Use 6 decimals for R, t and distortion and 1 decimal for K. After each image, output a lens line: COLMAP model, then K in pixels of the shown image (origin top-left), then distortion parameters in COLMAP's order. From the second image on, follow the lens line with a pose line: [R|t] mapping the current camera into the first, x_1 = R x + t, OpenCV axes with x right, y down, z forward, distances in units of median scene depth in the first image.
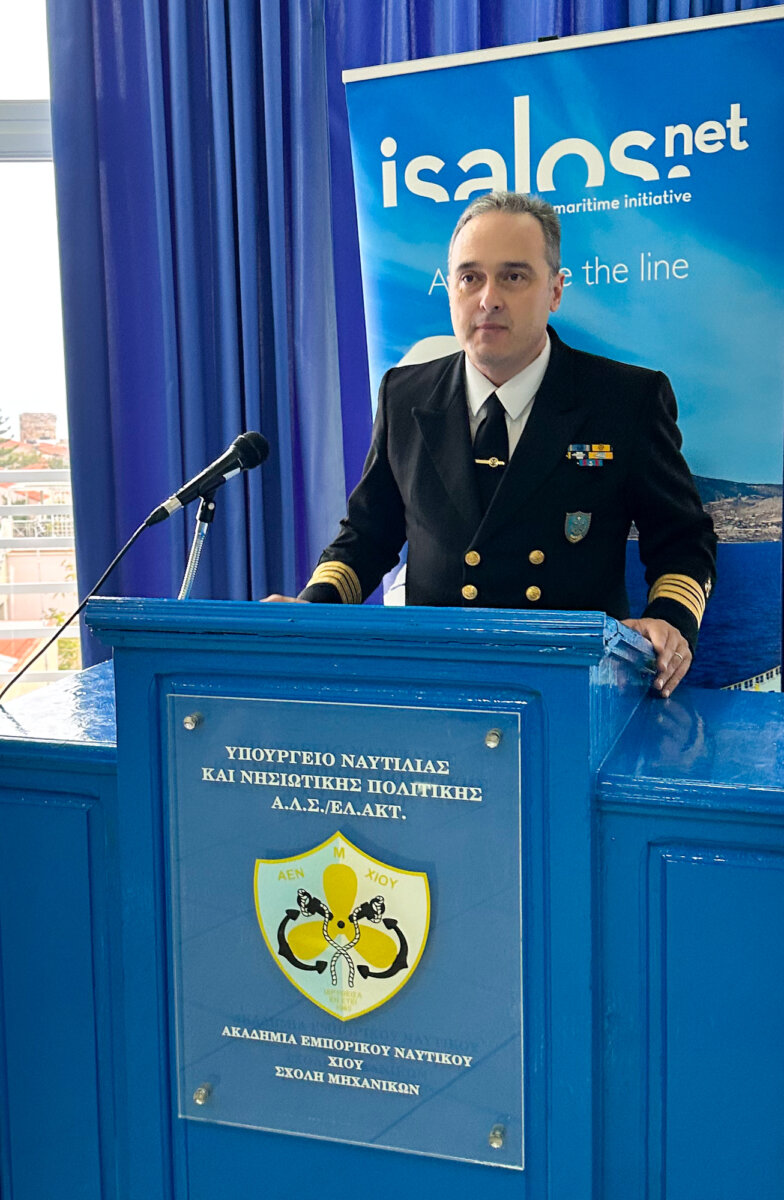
lens RADIAL K [[1347.5, 0, 292.9], [0, 1347.5, 581.3], [0, 0, 1]] dist [0.102066, 0.000000]
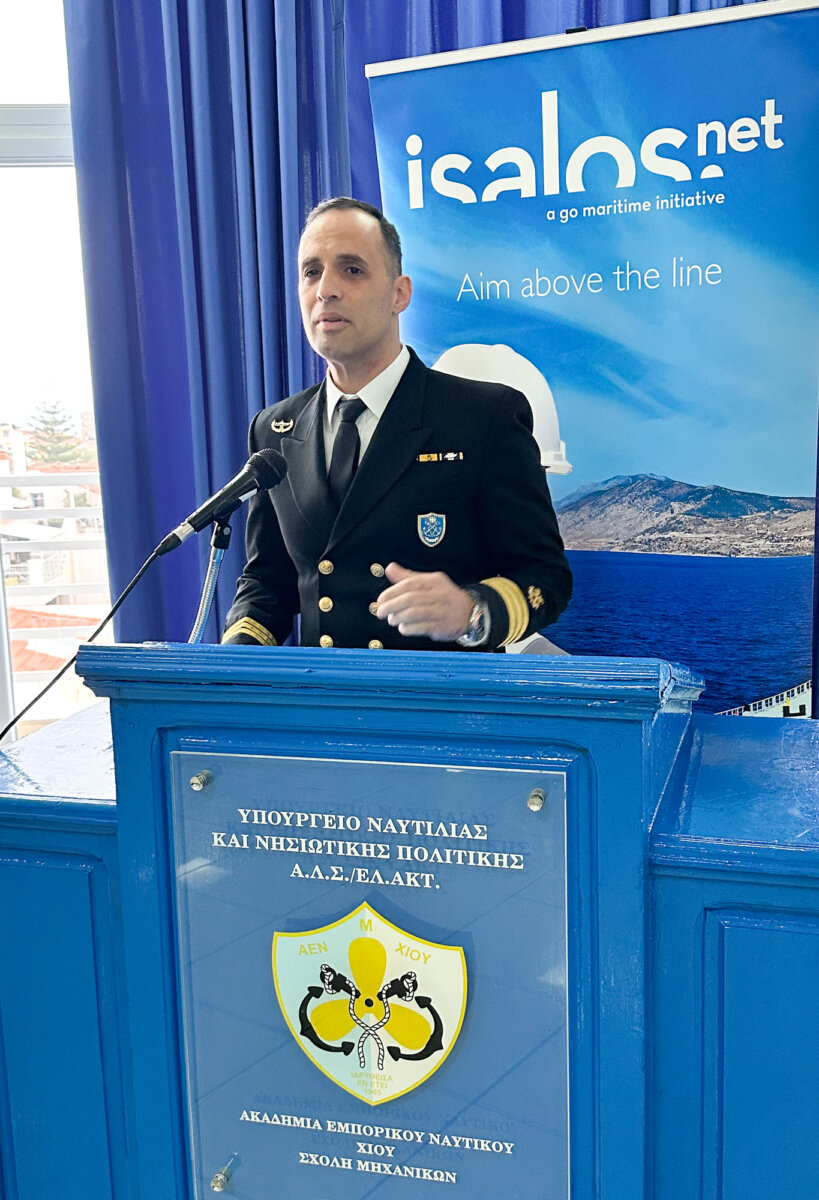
lens RADIAL K [[1180.3, 0, 396.6], [0, 1180.3, 614.4], [0, 0, 1]] dist [0.066752, 0.000000]
pose [[0.998453, -0.014882, 0.053575, 0.014946], [0.012359, 0.998812, 0.047129, -0.041965], [-0.054212, -0.046394, 0.997451, 0.217064]]
